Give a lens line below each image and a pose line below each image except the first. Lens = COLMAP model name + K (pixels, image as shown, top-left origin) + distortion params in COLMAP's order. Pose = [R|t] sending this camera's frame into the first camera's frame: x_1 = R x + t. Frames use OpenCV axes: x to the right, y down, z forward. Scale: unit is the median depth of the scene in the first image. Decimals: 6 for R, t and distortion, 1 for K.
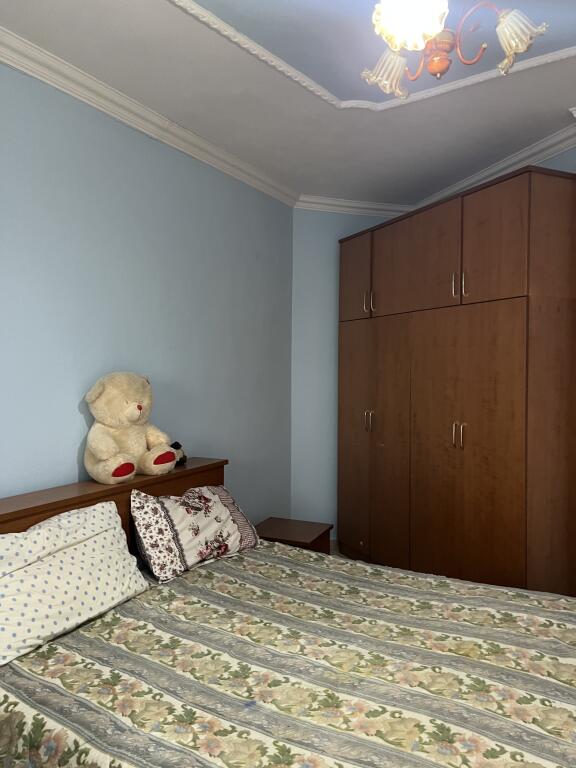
lens RADIAL K [[569.0, 0, 288.0], [0, 569.0, 384.0], [0, 0, 1]] dist [0.062147, -0.089205]
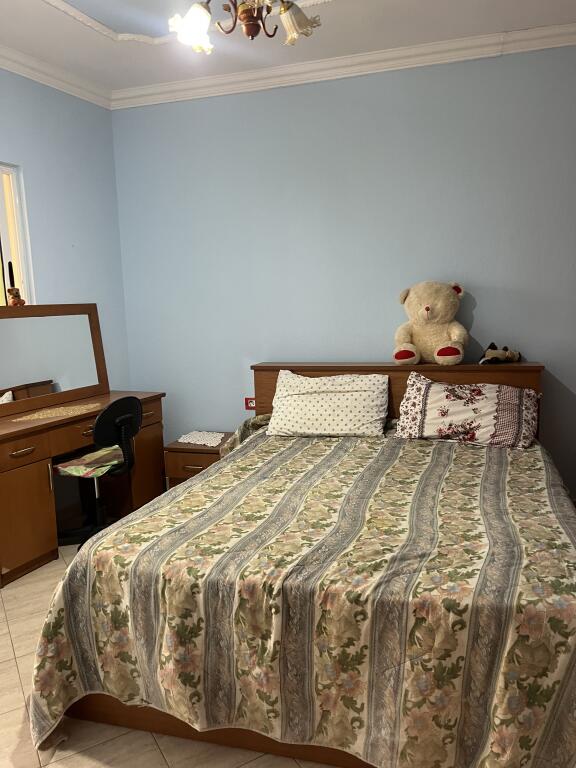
lens RADIAL K [[569.0, 0, 288.0], [0, 569.0, 384.0], [0, 0, 1]] dist [0.062147, -0.089205]
pose [[0.229440, 0.126106, -0.965119, 0.932444], [0.005137, 0.991401, 0.130762, 0.040665], [0.973309, -0.034959, 0.226819, 0.424663]]
